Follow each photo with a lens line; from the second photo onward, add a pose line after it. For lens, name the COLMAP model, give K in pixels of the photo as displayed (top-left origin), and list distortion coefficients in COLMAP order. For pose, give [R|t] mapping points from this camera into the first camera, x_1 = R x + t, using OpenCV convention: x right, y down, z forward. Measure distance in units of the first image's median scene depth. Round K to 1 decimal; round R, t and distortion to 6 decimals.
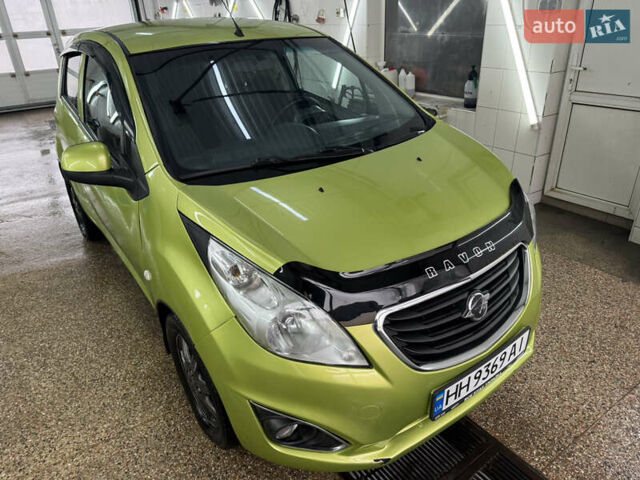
lens RADIAL K [[459.8, 0, 323.2], [0, 459.8, 242.7], [0, 0, 1]] dist [0.002348, -0.003867]
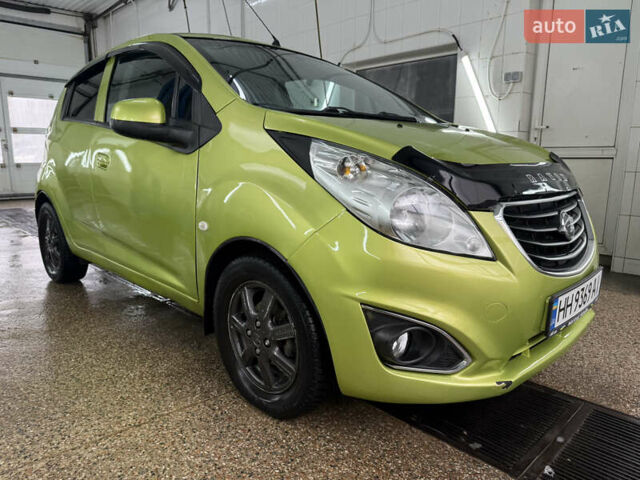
lens RADIAL K [[460.3, 0, 318.9], [0, 460.3, 248.1], [0, 0, 1]] dist [0.002819, -0.006227]
pose [[0.987736, 0.016172, 0.155293, -0.290886], [0.027847, 0.960427, -0.277135, 0.366018], [-0.153630, 0.278060, 0.948198, 0.115177]]
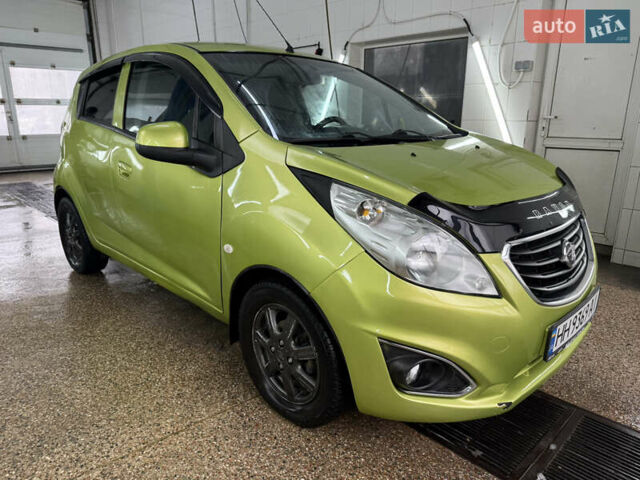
lens RADIAL K [[460.3, 0, 318.9], [0, 460.3, 248.1], [0, 0, 1]] dist [0.002819, -0.006227]
pose [[0.988647, 0.002322, 0.150239, -0.332287], [0.026625, 0.981351, -0.190369, 0.256510], [-0.147879, 0.192208, 0.970148, 0.027206]]
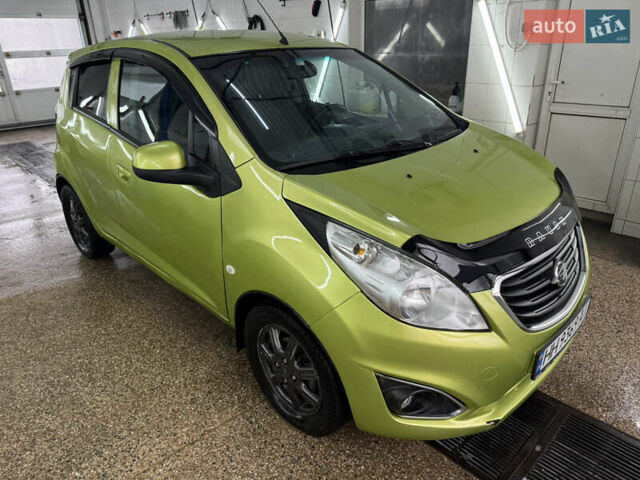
lens RADIAL K [[459.8, 0, 323.2], [0, 459.8, 242.7], [0, 0, 1]] dist [0.002348, -0.003867]
pose [[0.989047, -0.045052, 0.140555, -0.313890], [0.053249, 0.997059, -0.055110, 0.076624], [-0.137659, 0.061991, 0.988538, -0.022316]]
